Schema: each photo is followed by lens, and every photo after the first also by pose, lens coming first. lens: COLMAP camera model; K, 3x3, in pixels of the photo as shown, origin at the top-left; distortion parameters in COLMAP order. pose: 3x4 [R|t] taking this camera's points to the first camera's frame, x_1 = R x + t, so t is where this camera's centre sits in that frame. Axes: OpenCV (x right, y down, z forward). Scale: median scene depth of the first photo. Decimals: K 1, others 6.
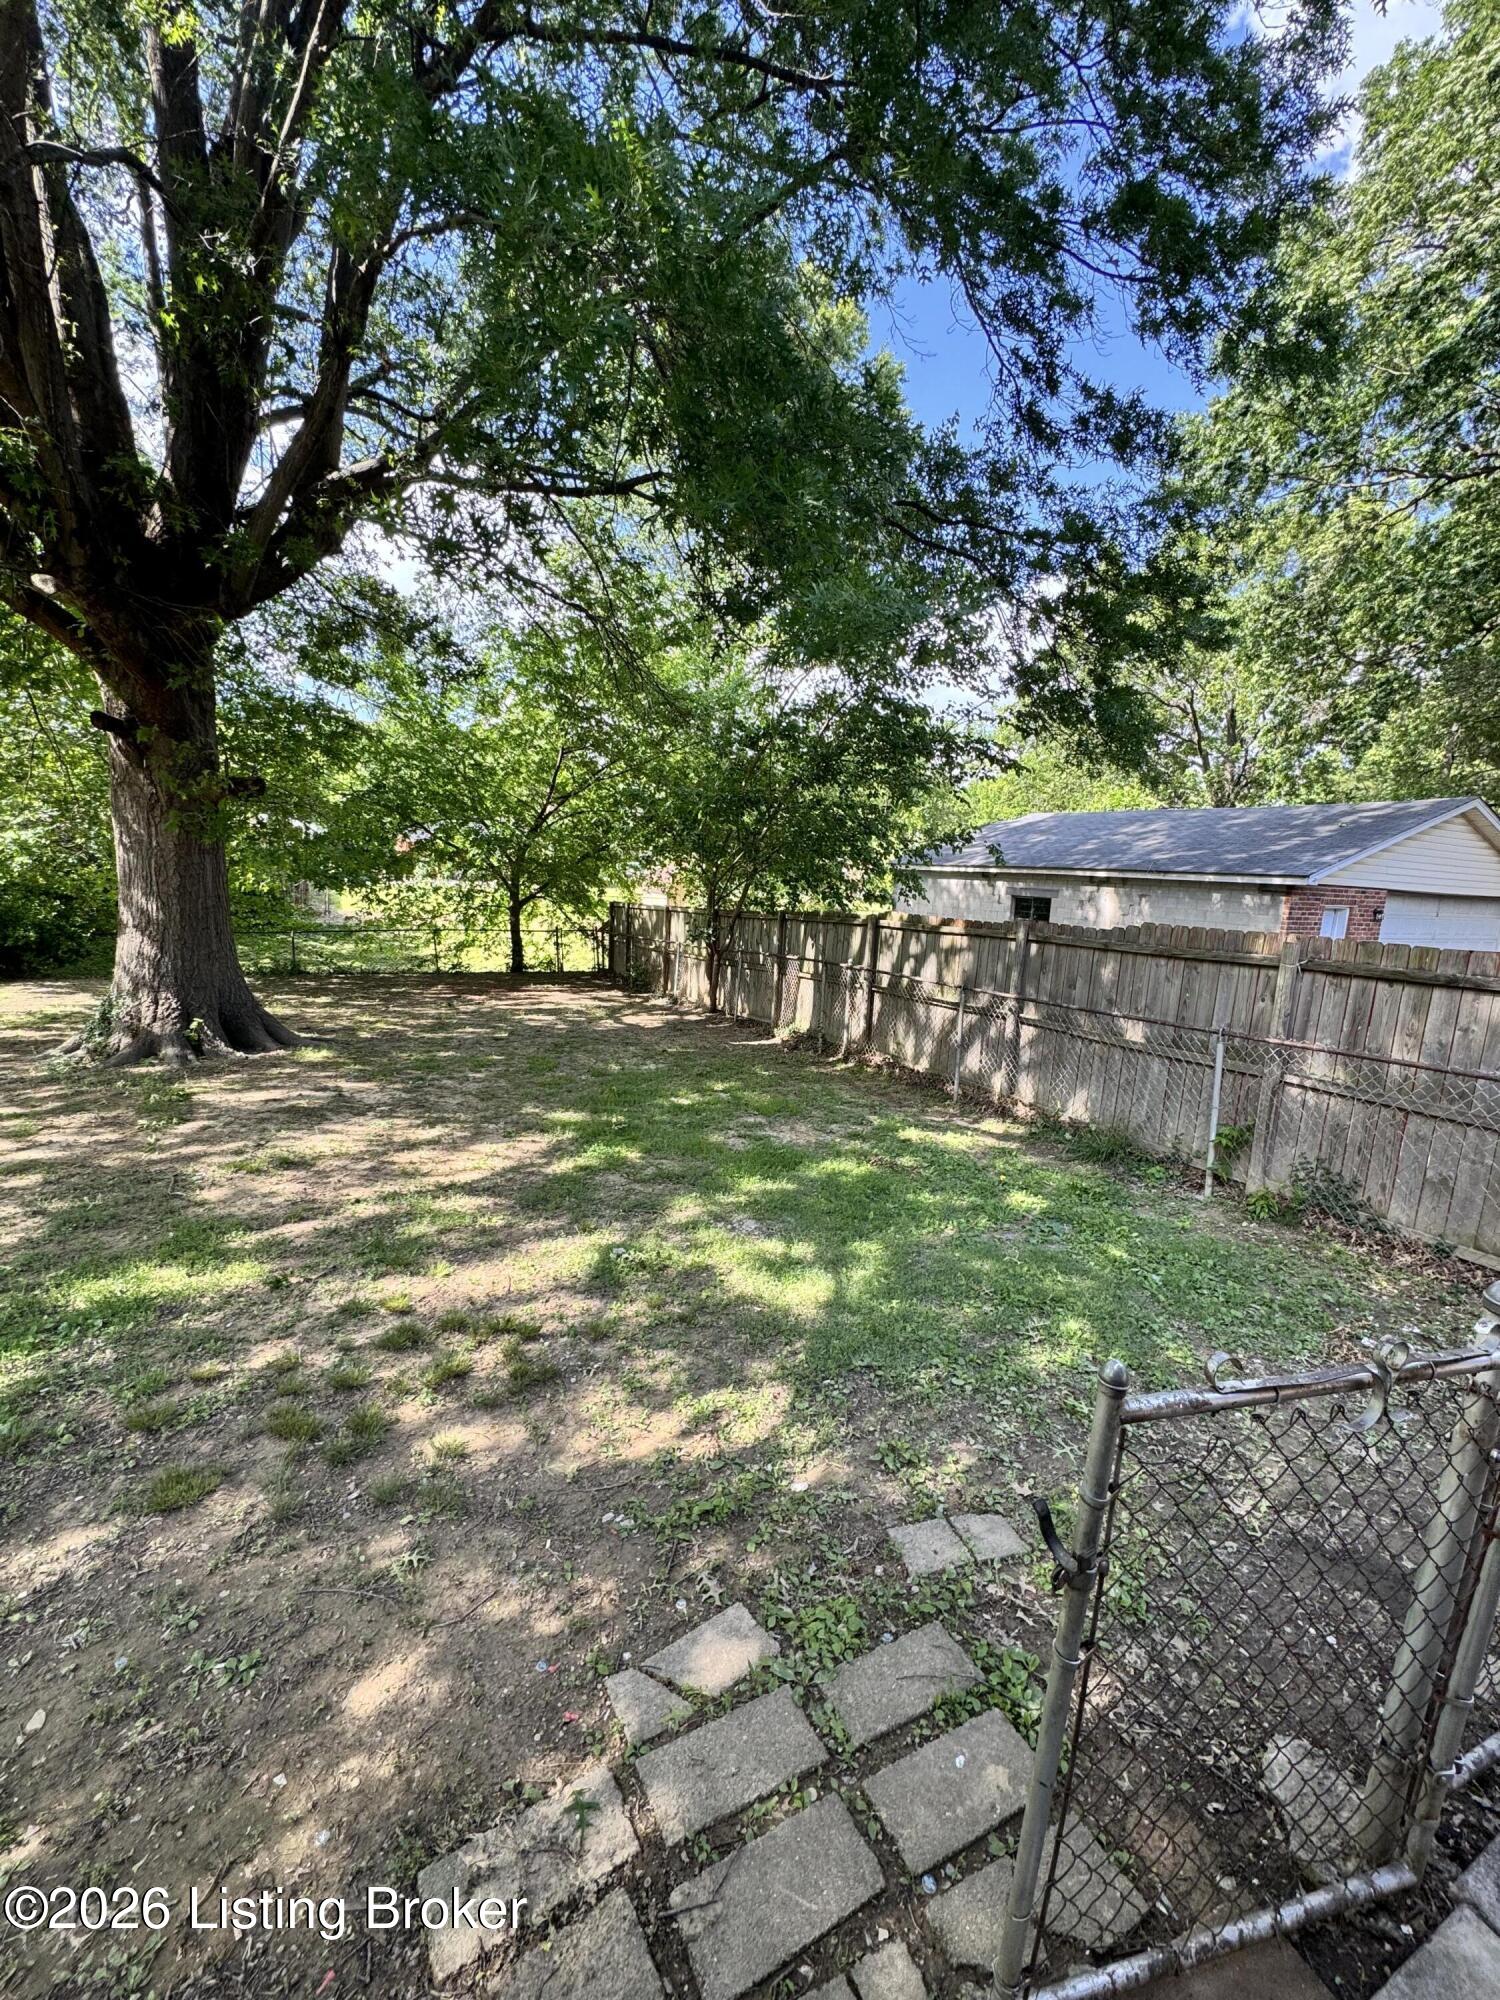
lens RADIAL K [[793.4, 0, 749.2], [0, 793.4, 1012.6], [0, 0, 1]] dist [-0.006803, -0.000097]
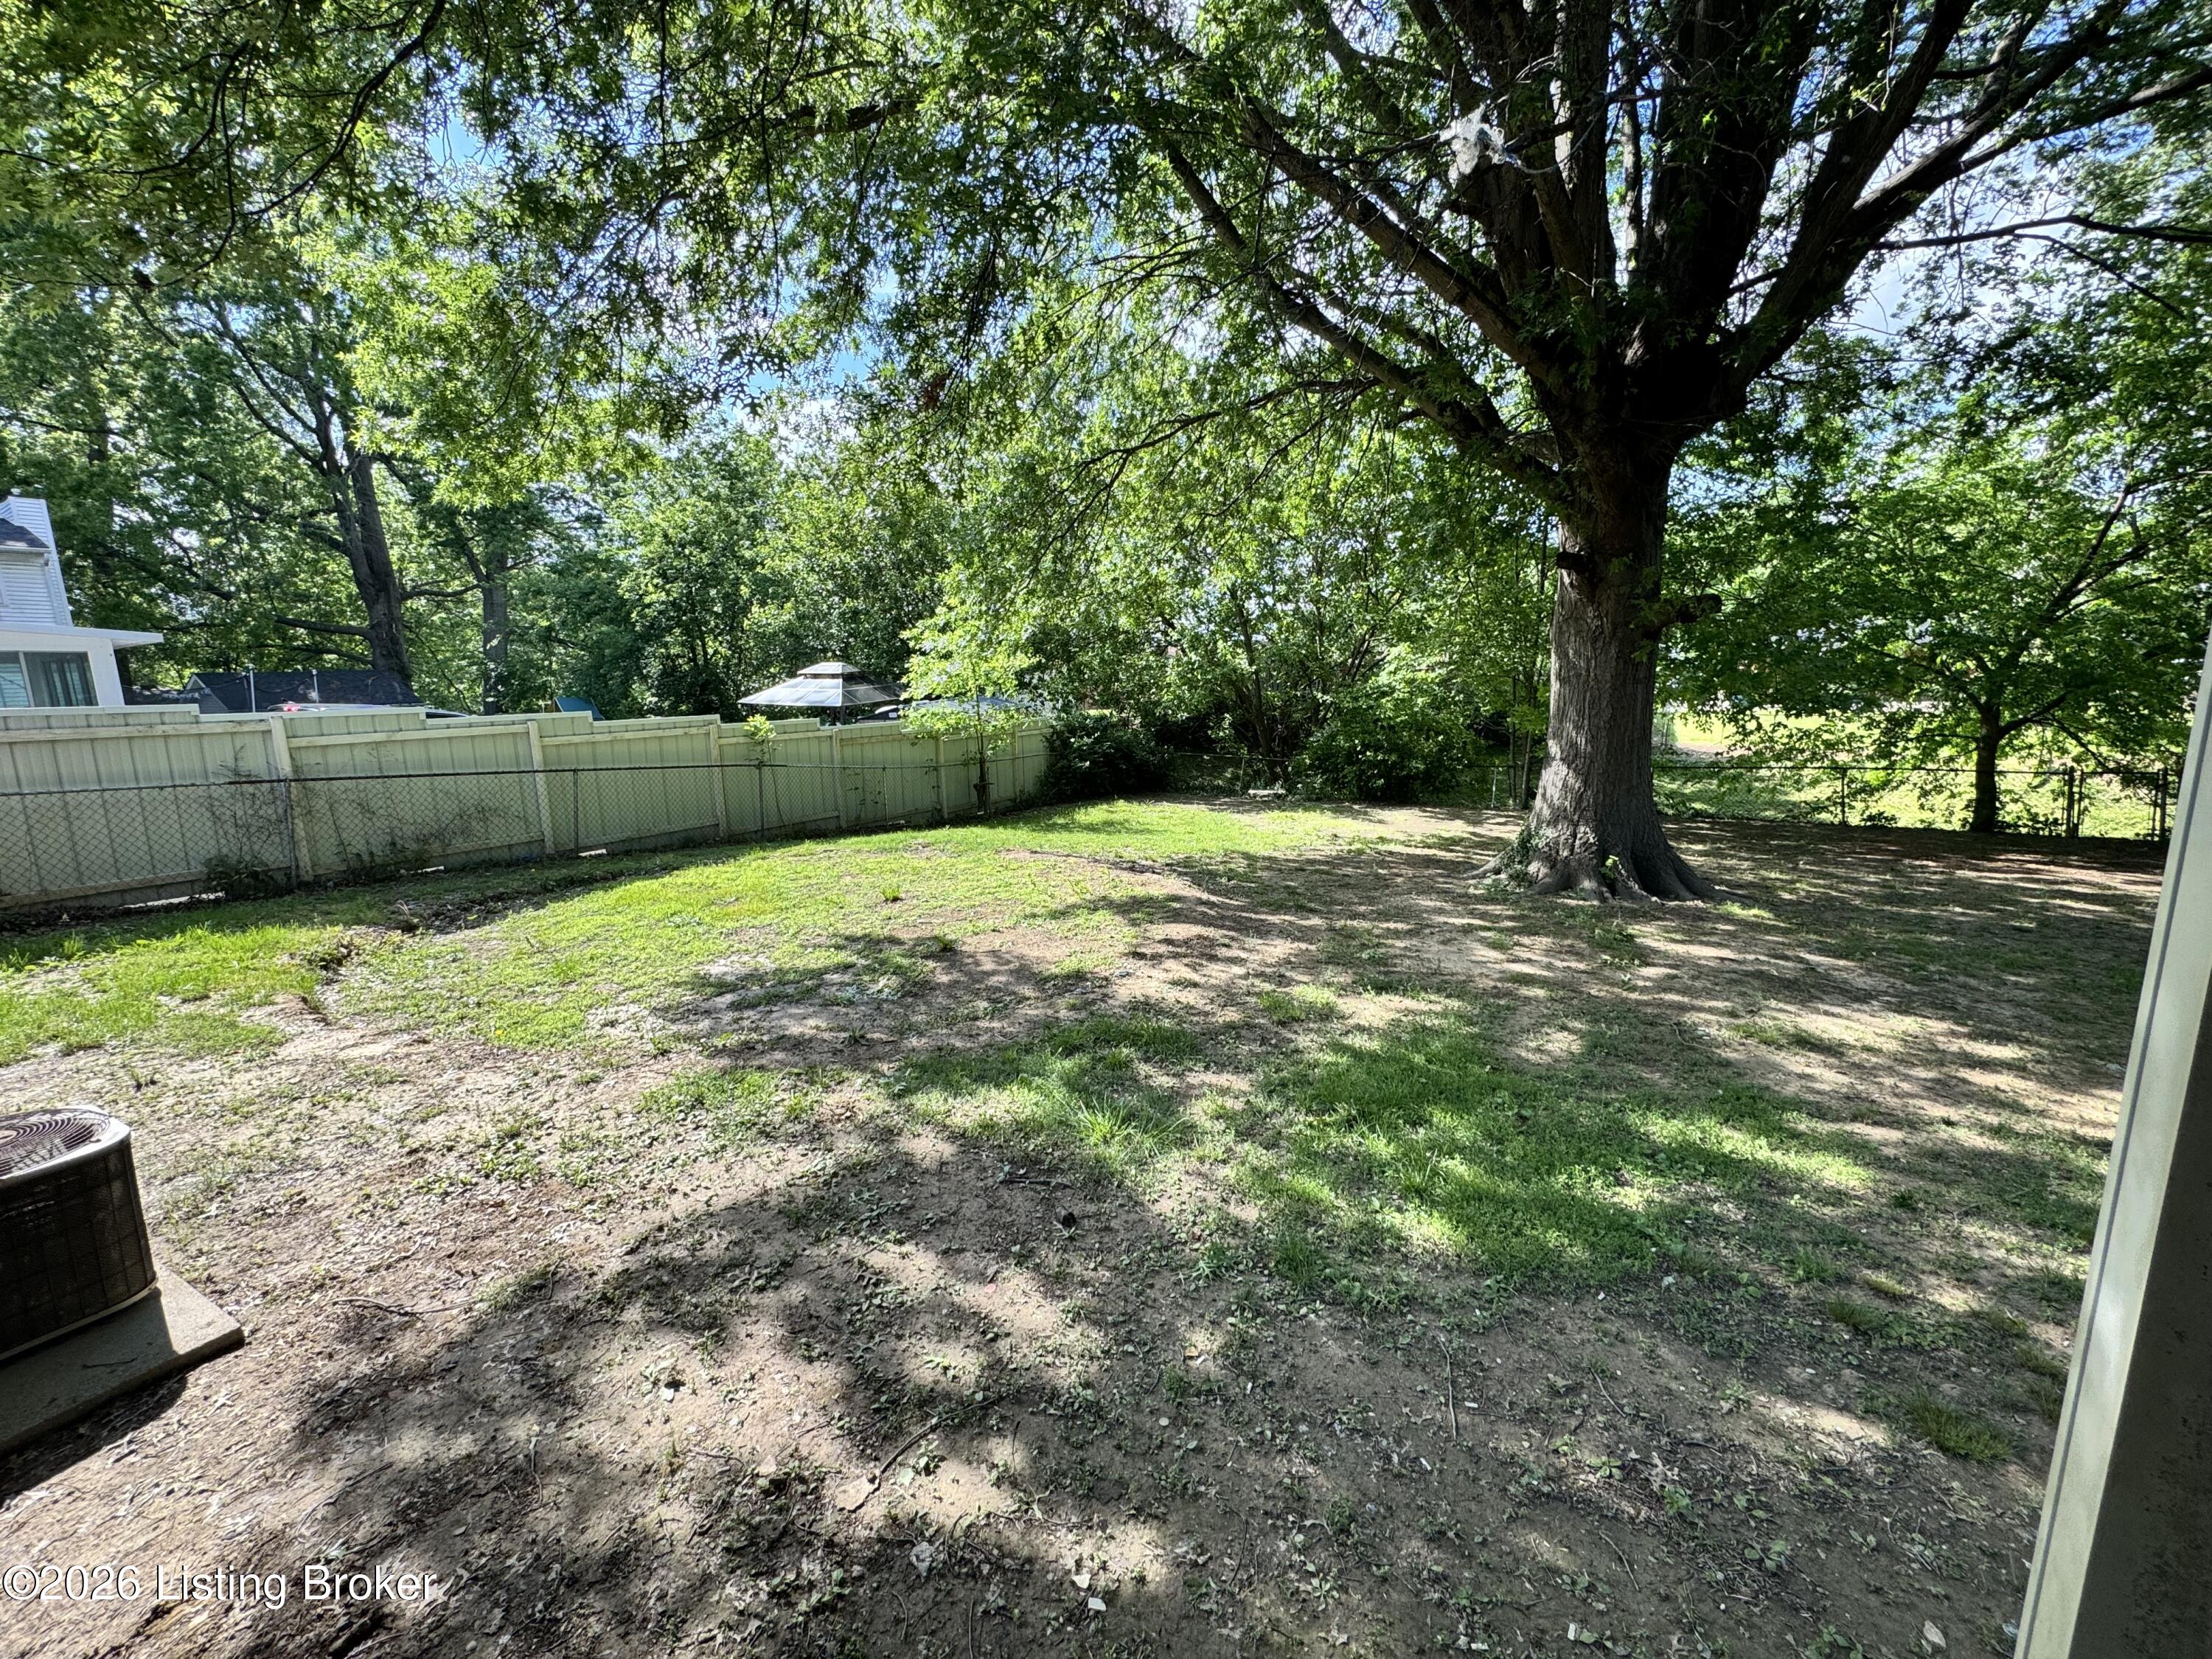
lens RADIAL K [[877.5, 0, 1106.6], [0, 877.5, 828.6], [0, 0, 1]] dist [-0.006803, -0.000097]
pose [[0.520836, 0.075263, -0.850332, -0.170350], [-0.102412, 0.994421, 0.025288, 0.015226], [0.847491, 0.073913, 0.525638, -0.106150]]
